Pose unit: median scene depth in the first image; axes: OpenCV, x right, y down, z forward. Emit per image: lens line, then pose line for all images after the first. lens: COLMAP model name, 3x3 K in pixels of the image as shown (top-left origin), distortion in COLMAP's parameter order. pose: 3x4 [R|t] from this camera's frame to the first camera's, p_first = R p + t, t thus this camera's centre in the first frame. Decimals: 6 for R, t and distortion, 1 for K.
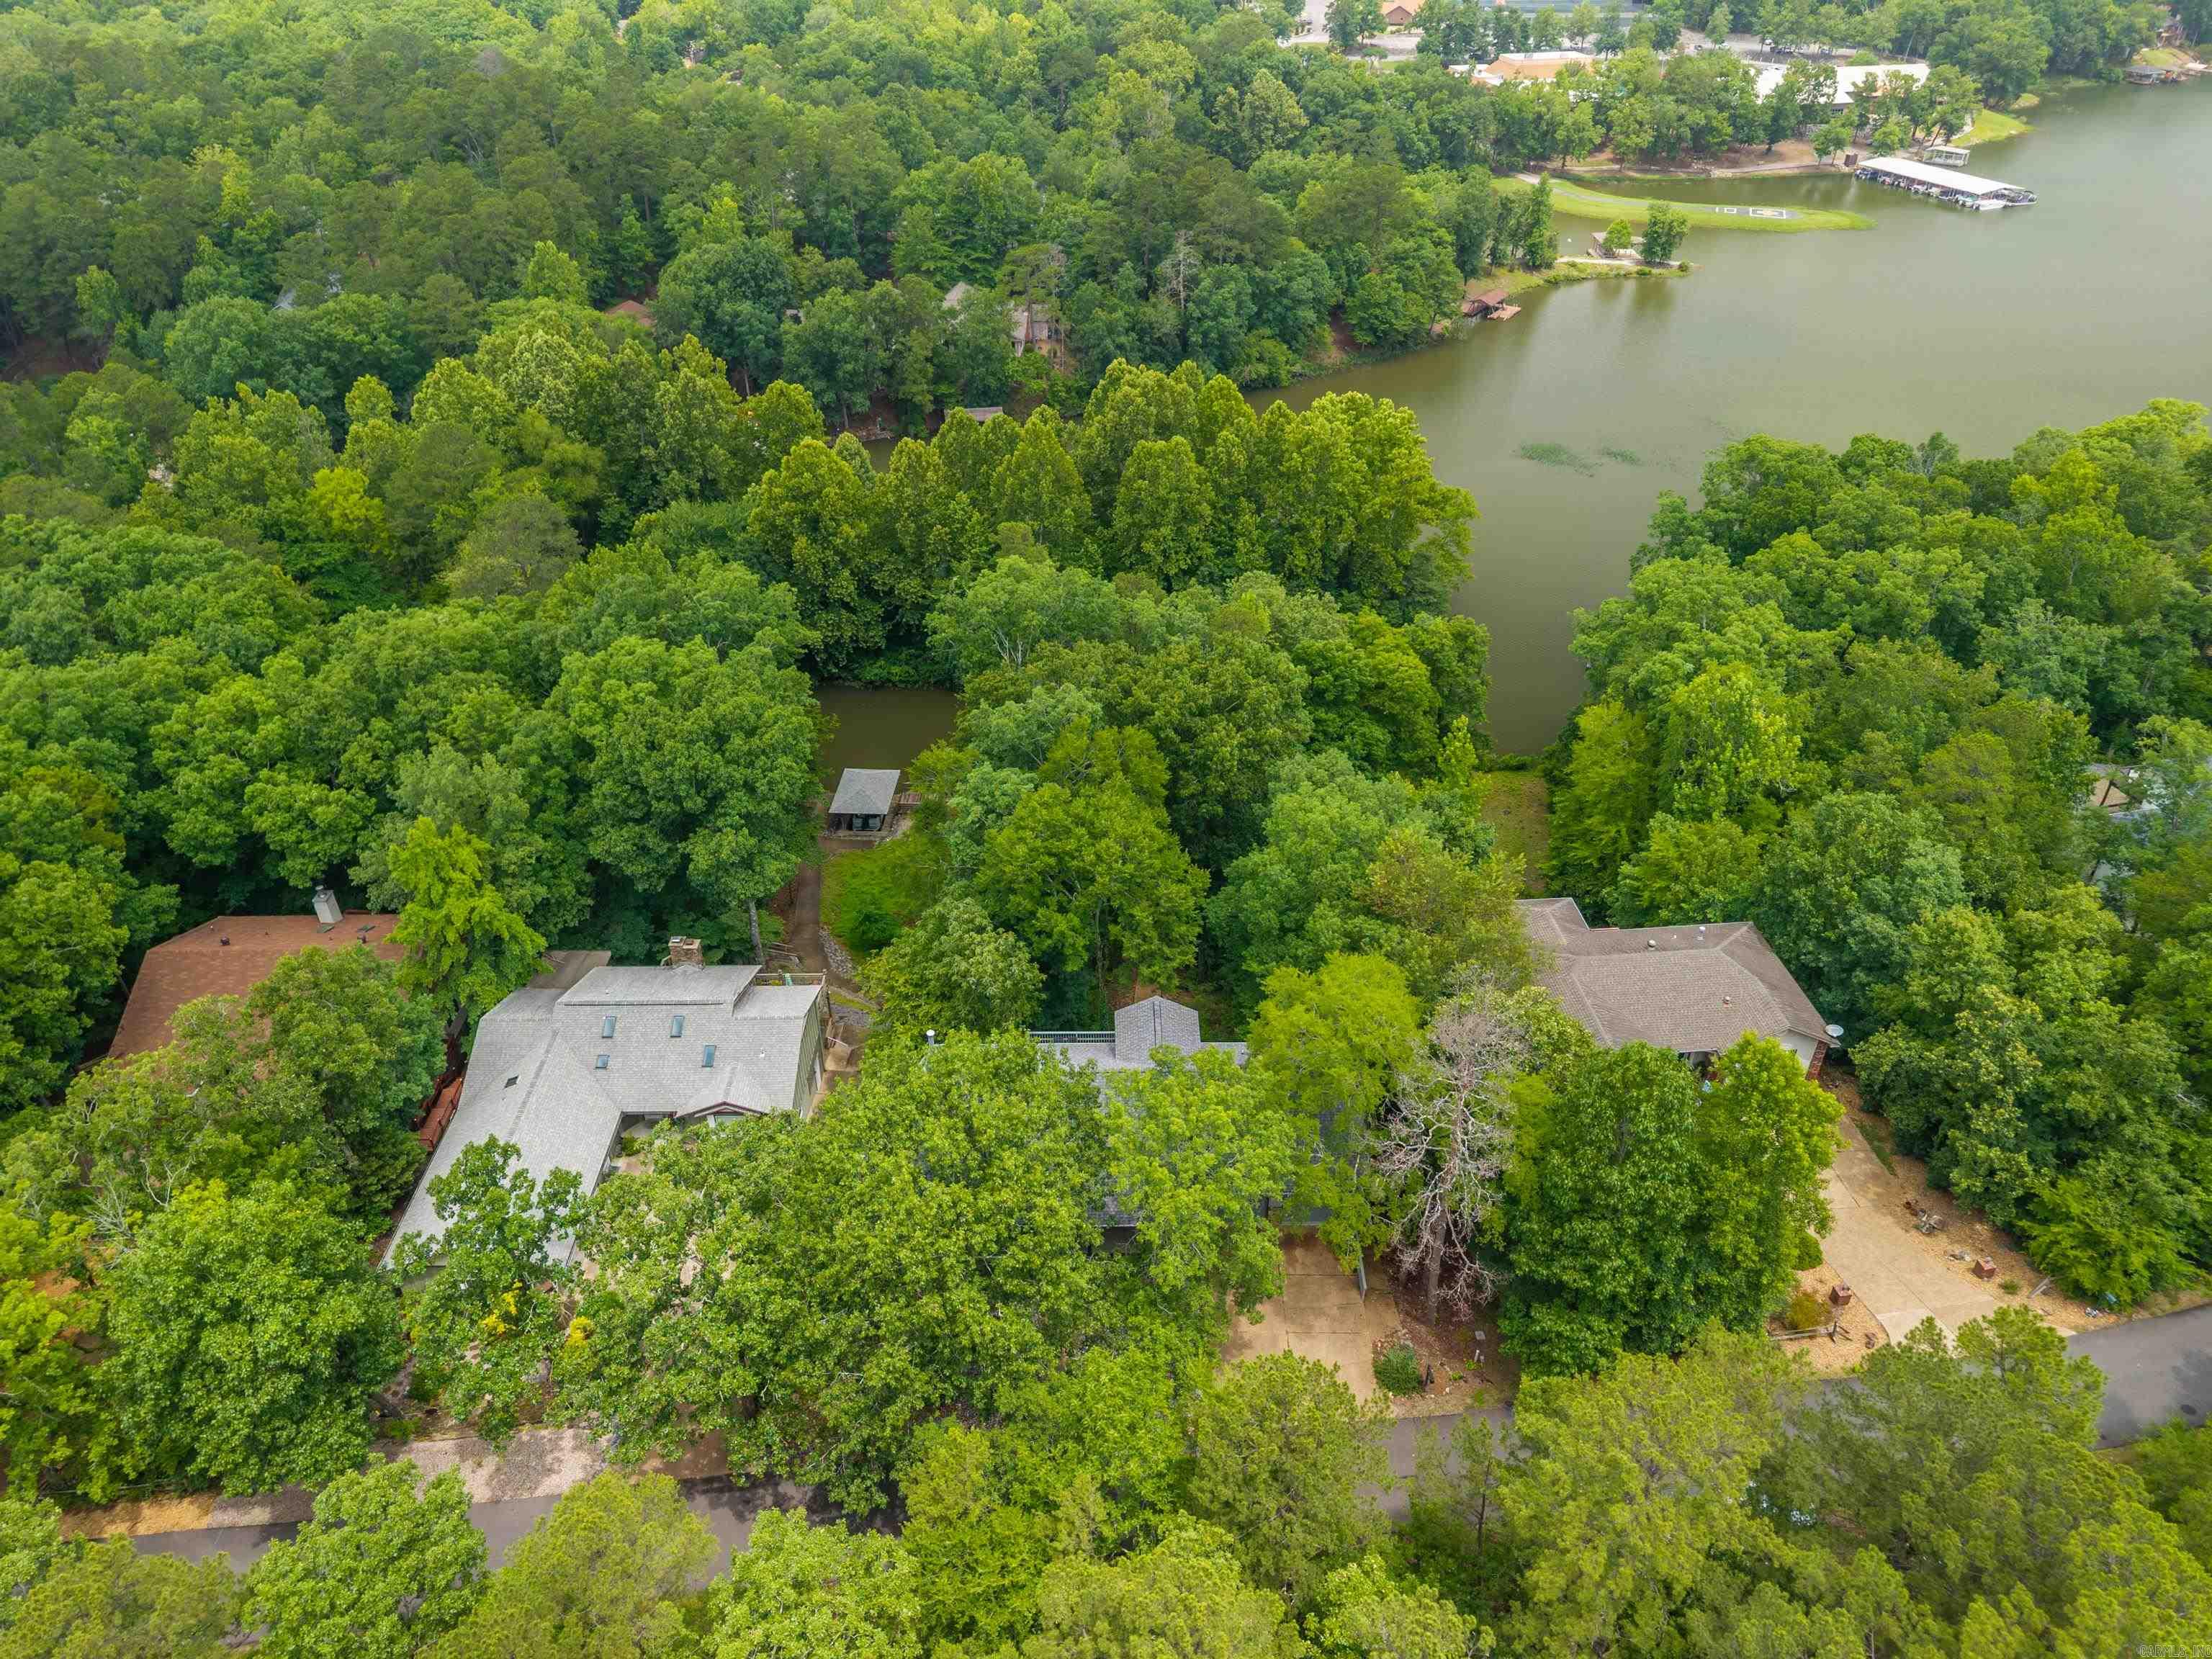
lens RADIAL K [[1538.1, 0, 1108.1], [0, 1538.1, 808.1], [0, 0, 1]] dist [0.013155, 0.001186]
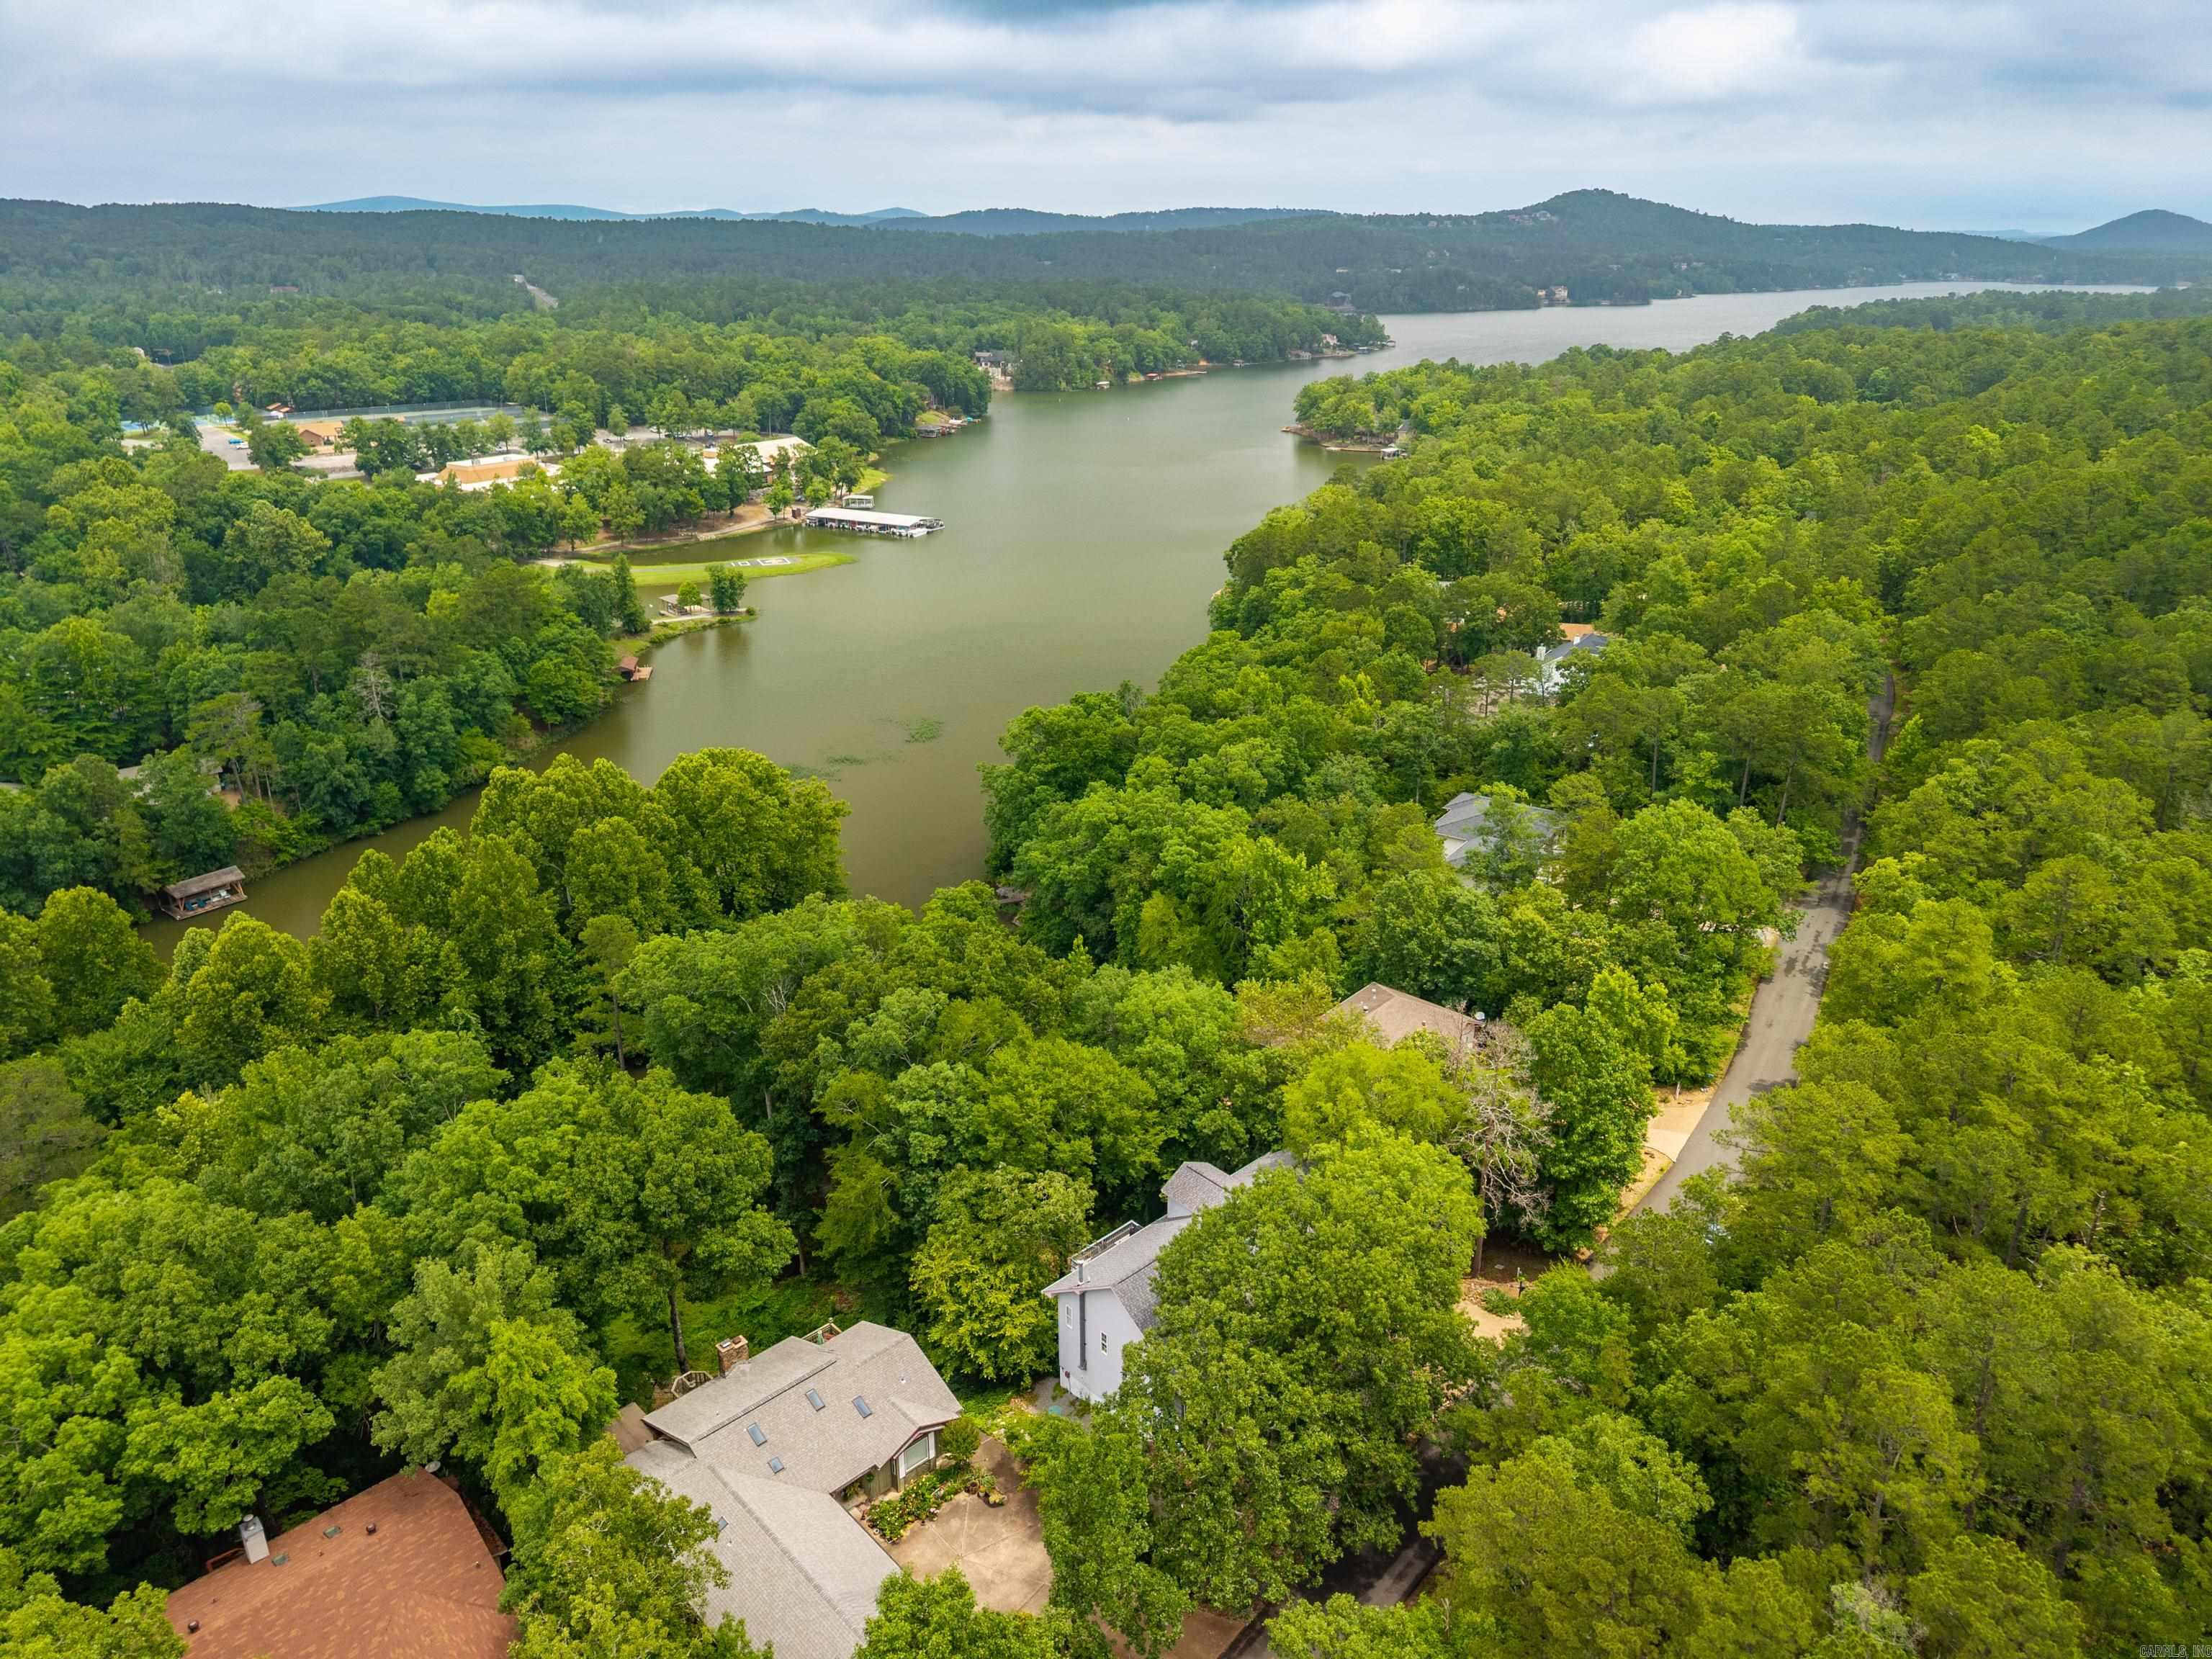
lens RADIAL K [[1538.1, 0, 1117.7], [0, 1538.1, 840.0], [0, 0, 1]] dist [0.013155, 0.001186]
pose [[0.718962, -0.259553, 0.644768, -0.191642], [0.382305, 0.922399, -0.054984, -0.018204], [-0.580462, 0.286029, 0.762398, 0.001127]]
